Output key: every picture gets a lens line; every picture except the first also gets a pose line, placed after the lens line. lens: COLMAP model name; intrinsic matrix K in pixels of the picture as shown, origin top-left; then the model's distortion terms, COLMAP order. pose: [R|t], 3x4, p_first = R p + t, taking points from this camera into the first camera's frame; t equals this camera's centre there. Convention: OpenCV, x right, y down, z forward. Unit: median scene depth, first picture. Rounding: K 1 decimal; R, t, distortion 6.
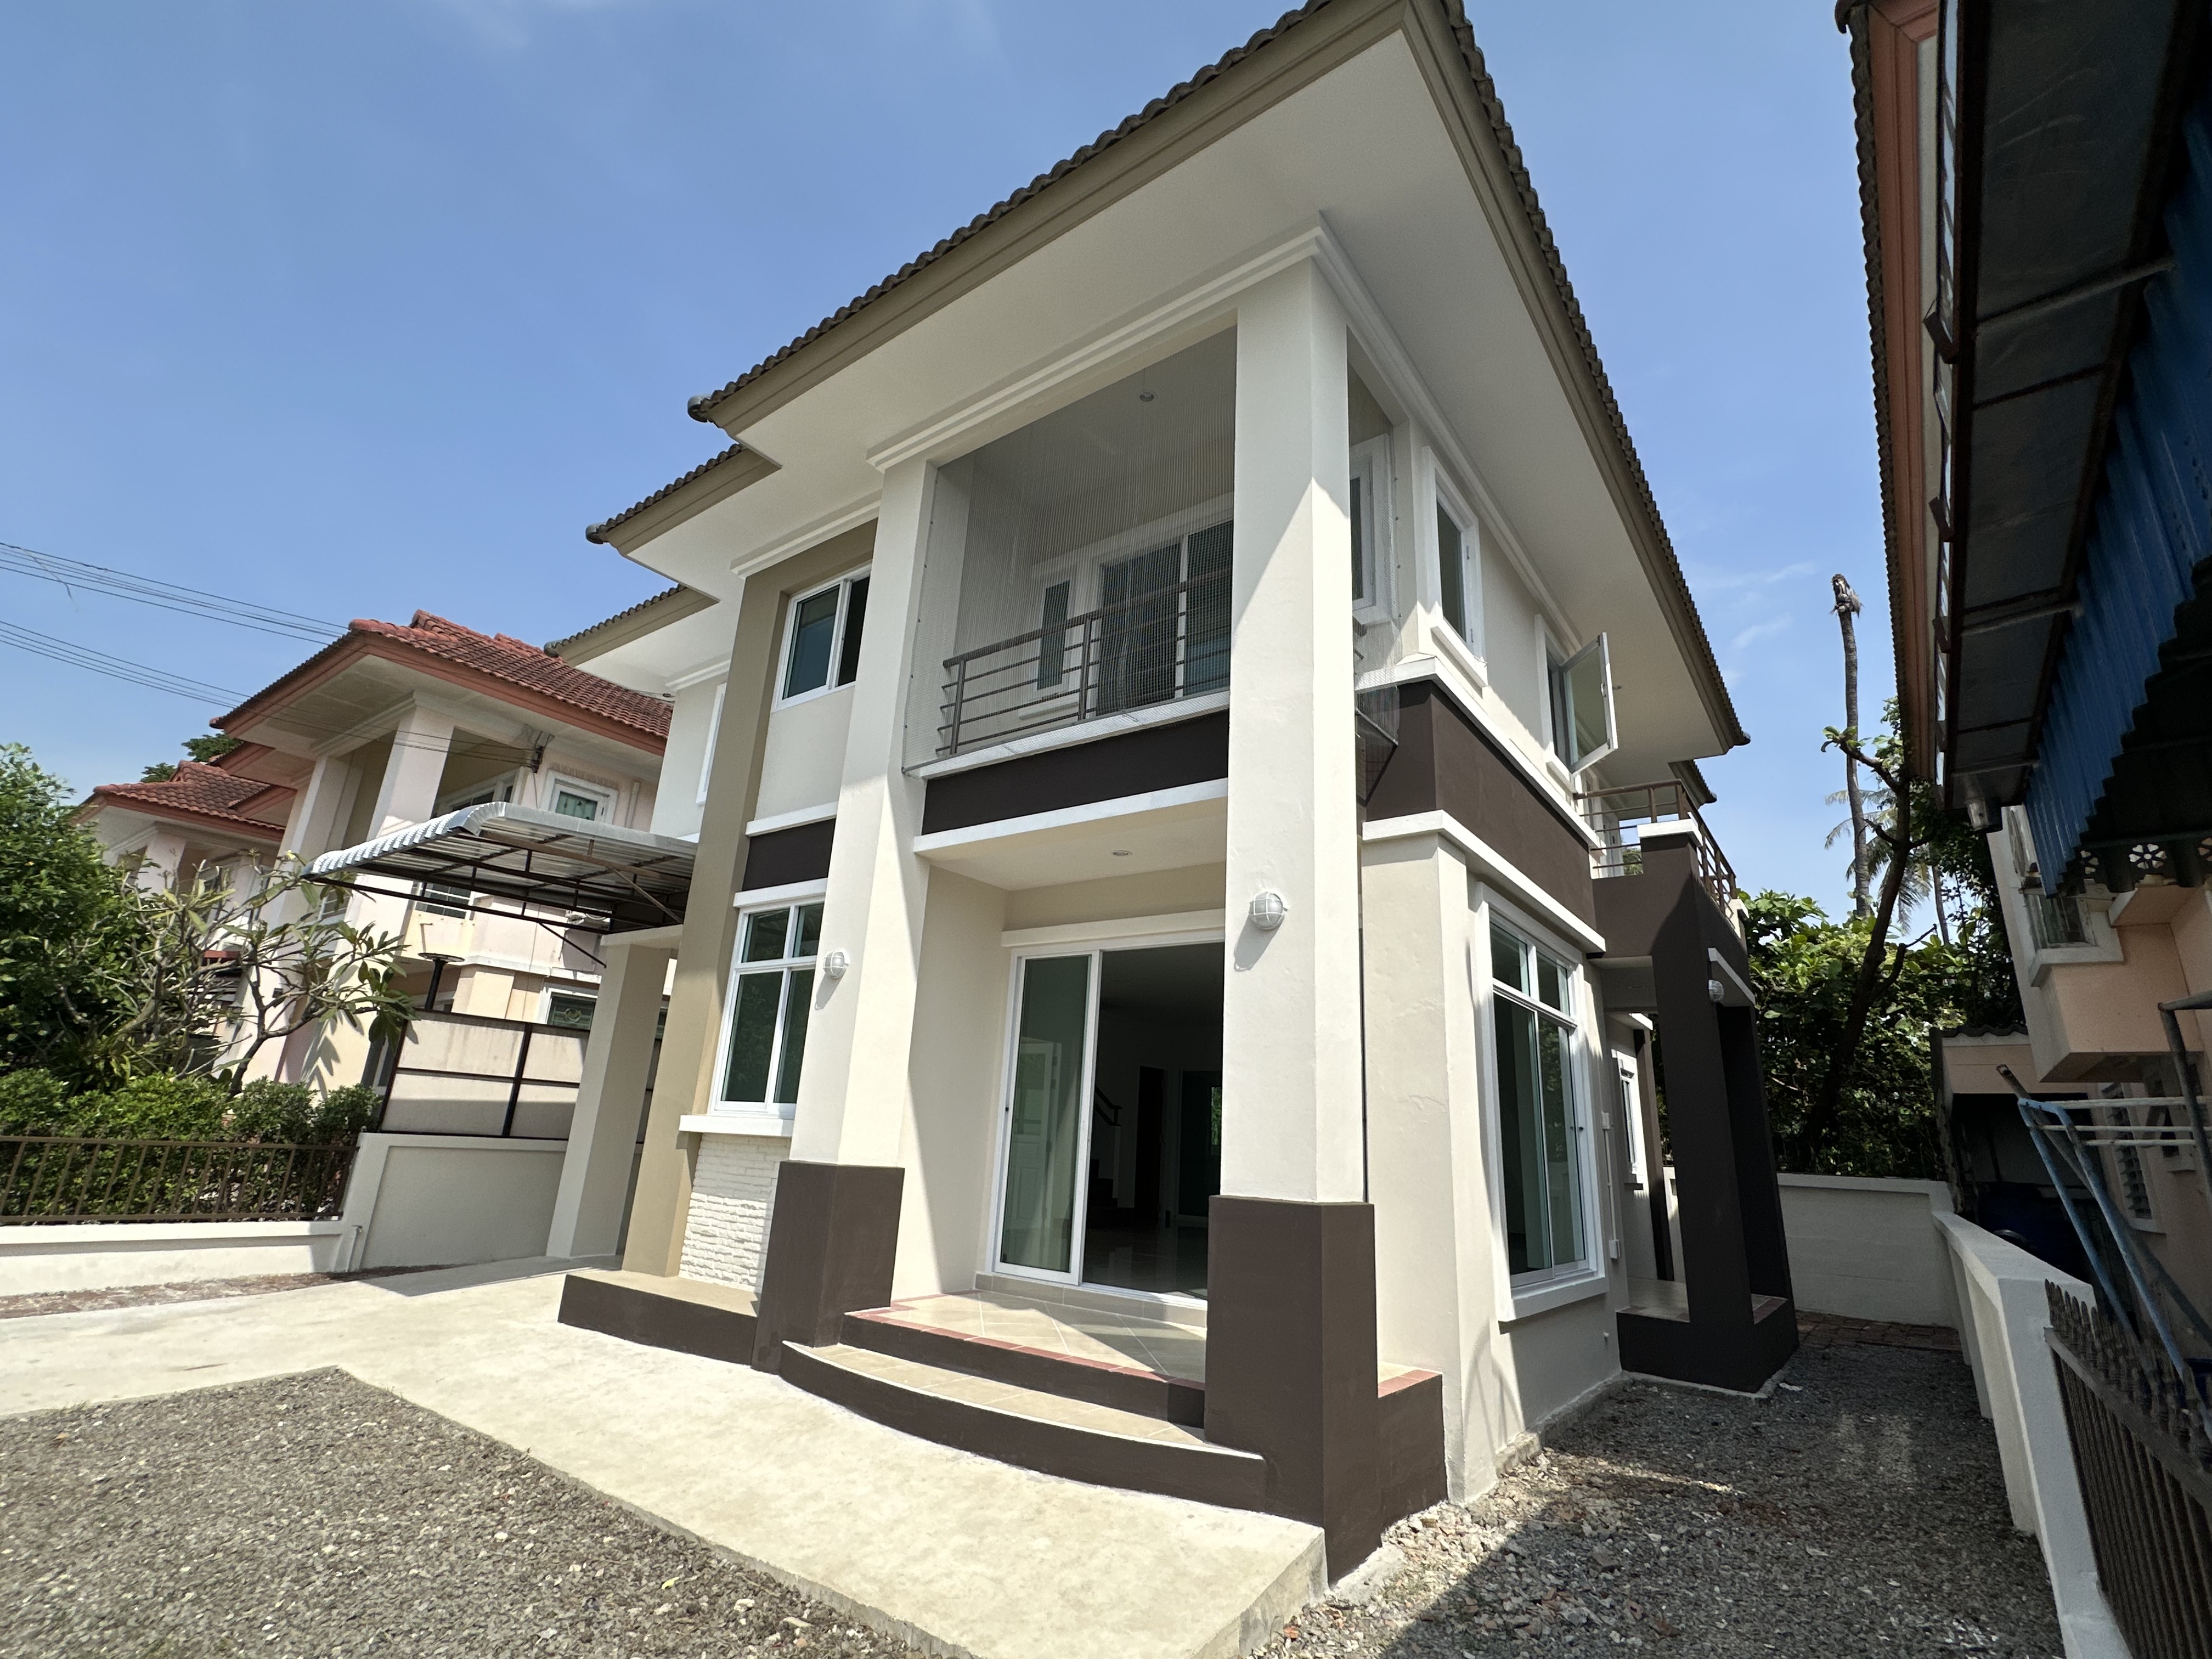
lens RADIAL K [[1030.3, 0, 1110.6], [0, 1030.3, 826.1], [0, 0, 1]] dist [0.002960, 0.000330]
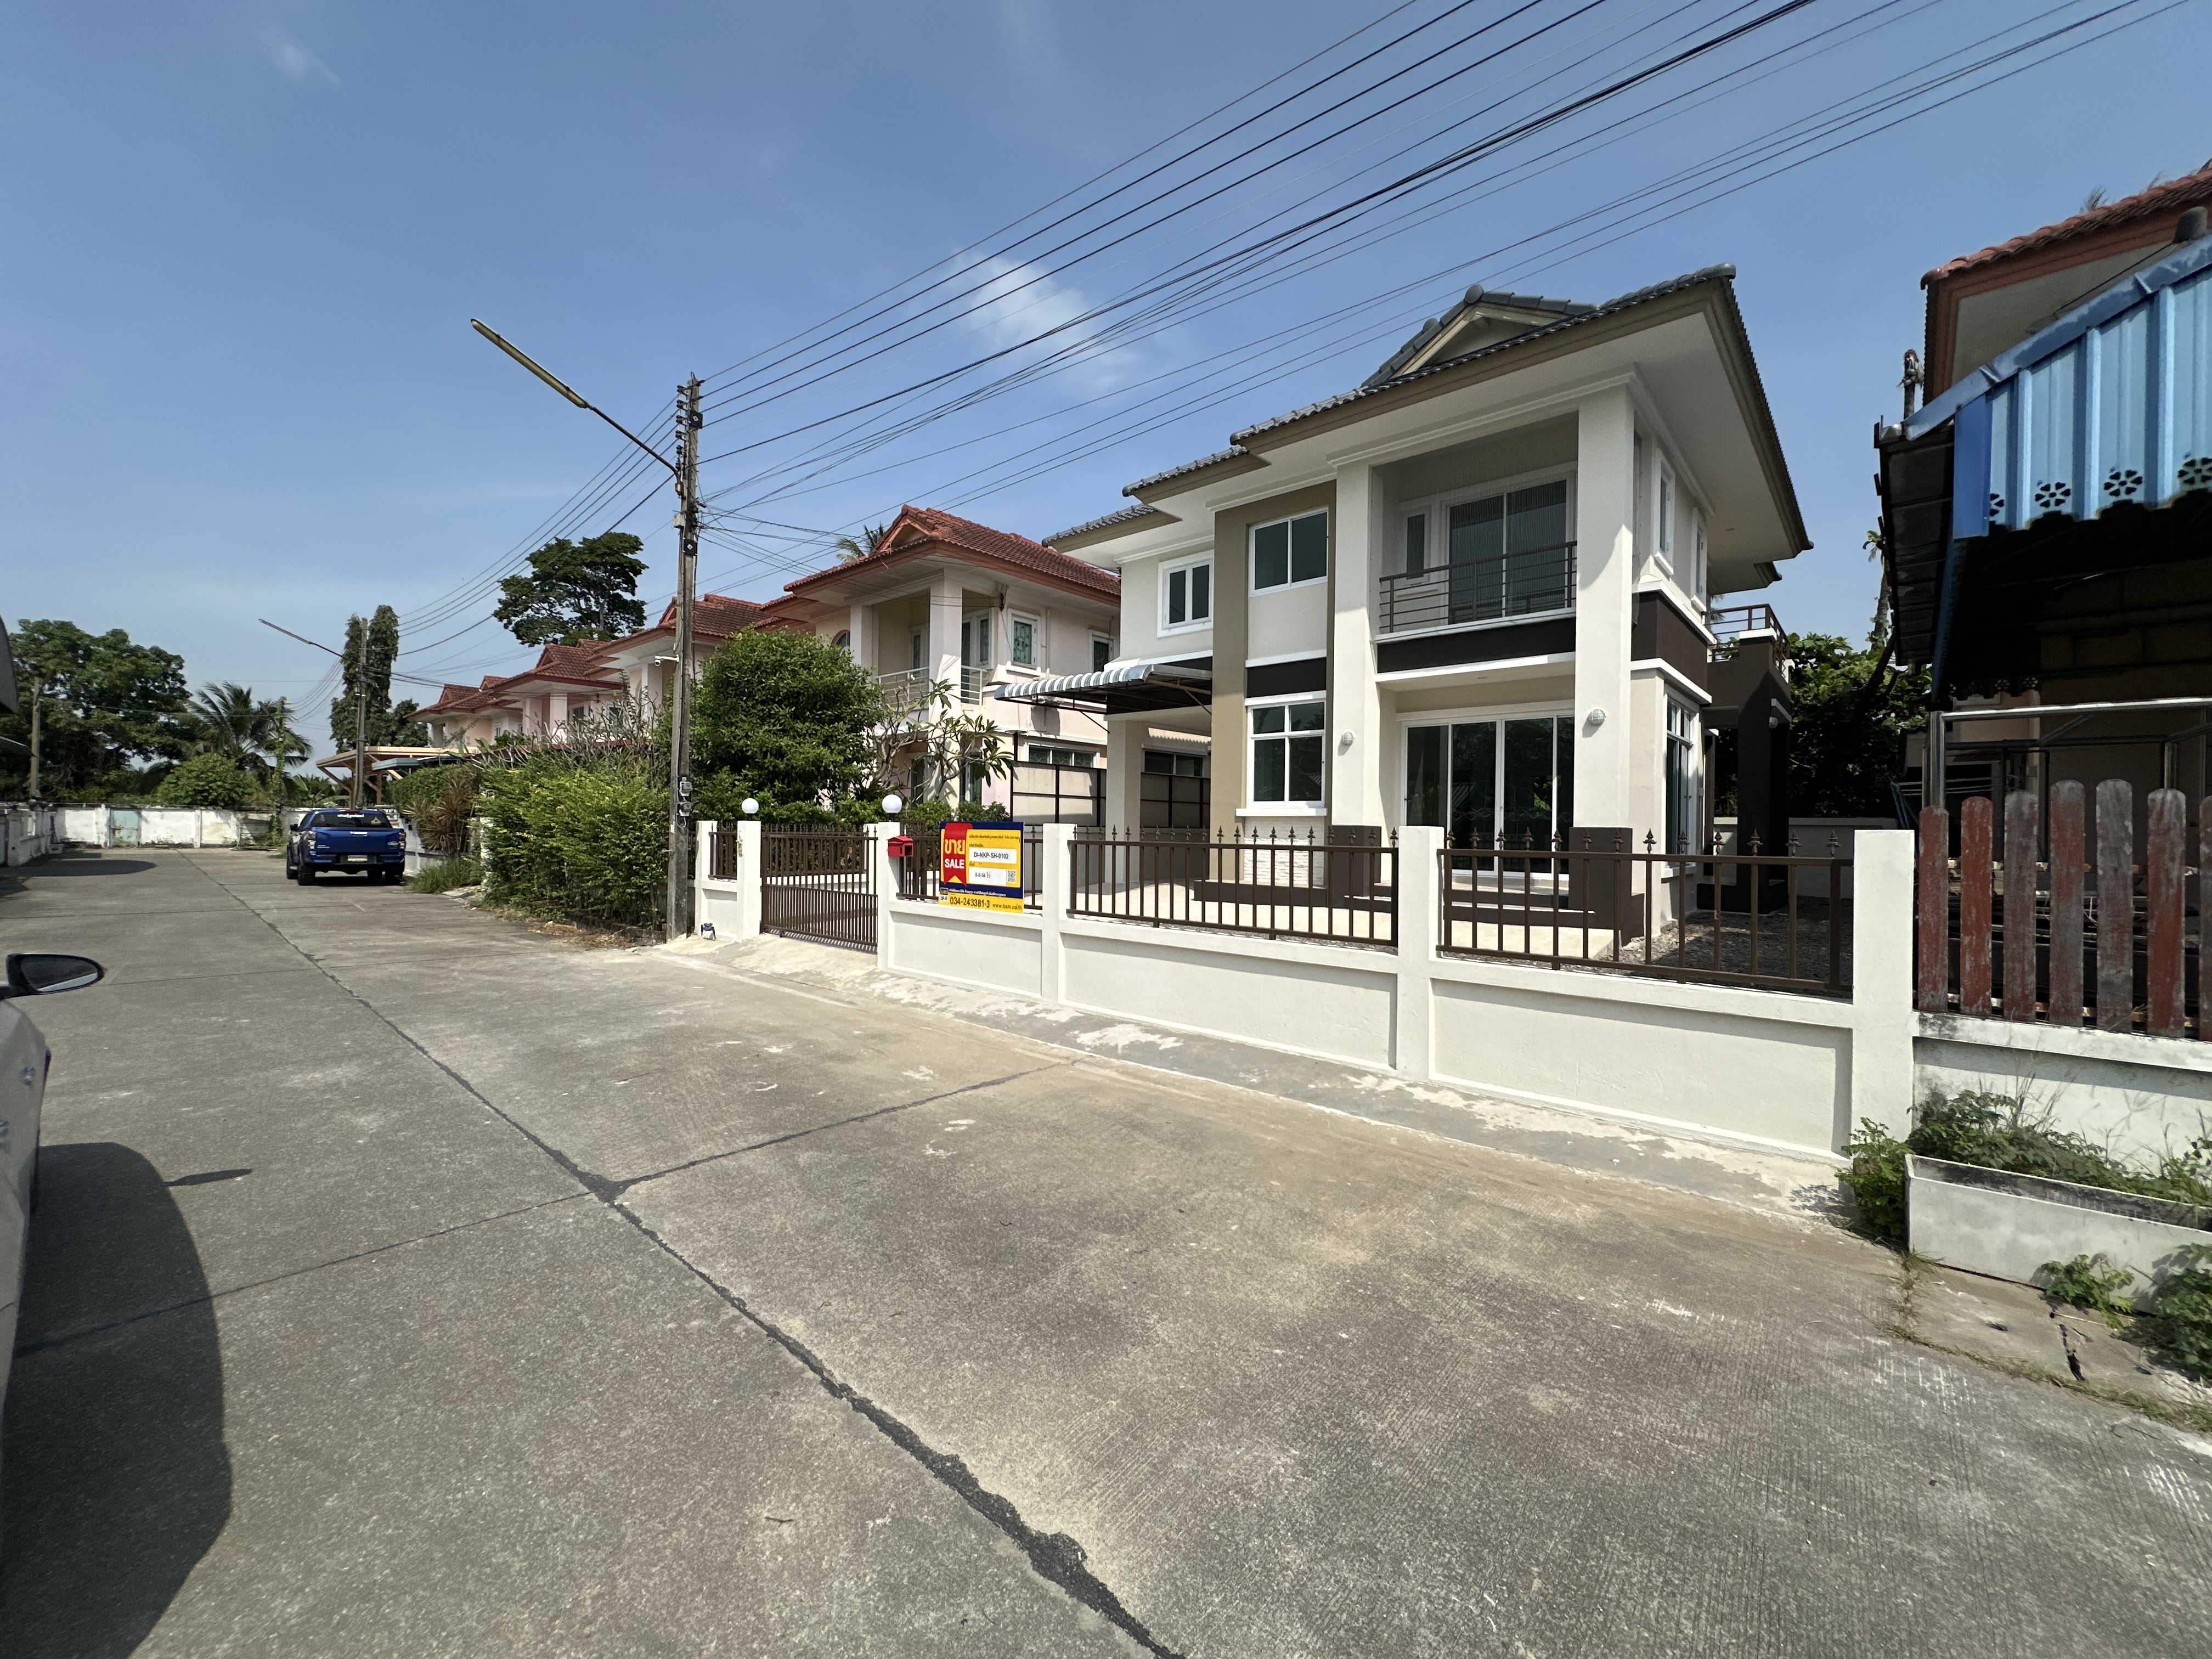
lens RADIAL K [[882.8, 0, 1106.0], [0, 882.8, 829.5], [0, 0, 1]] dist [-0.002677, -0.000291]
pose [[0.994698, -0.038396, -0.095404, -0.466941], [0.065000, 0.953619, 0.293915, -0.202889], [0.079694, -0.298558, 0.951058, -0.667019]]
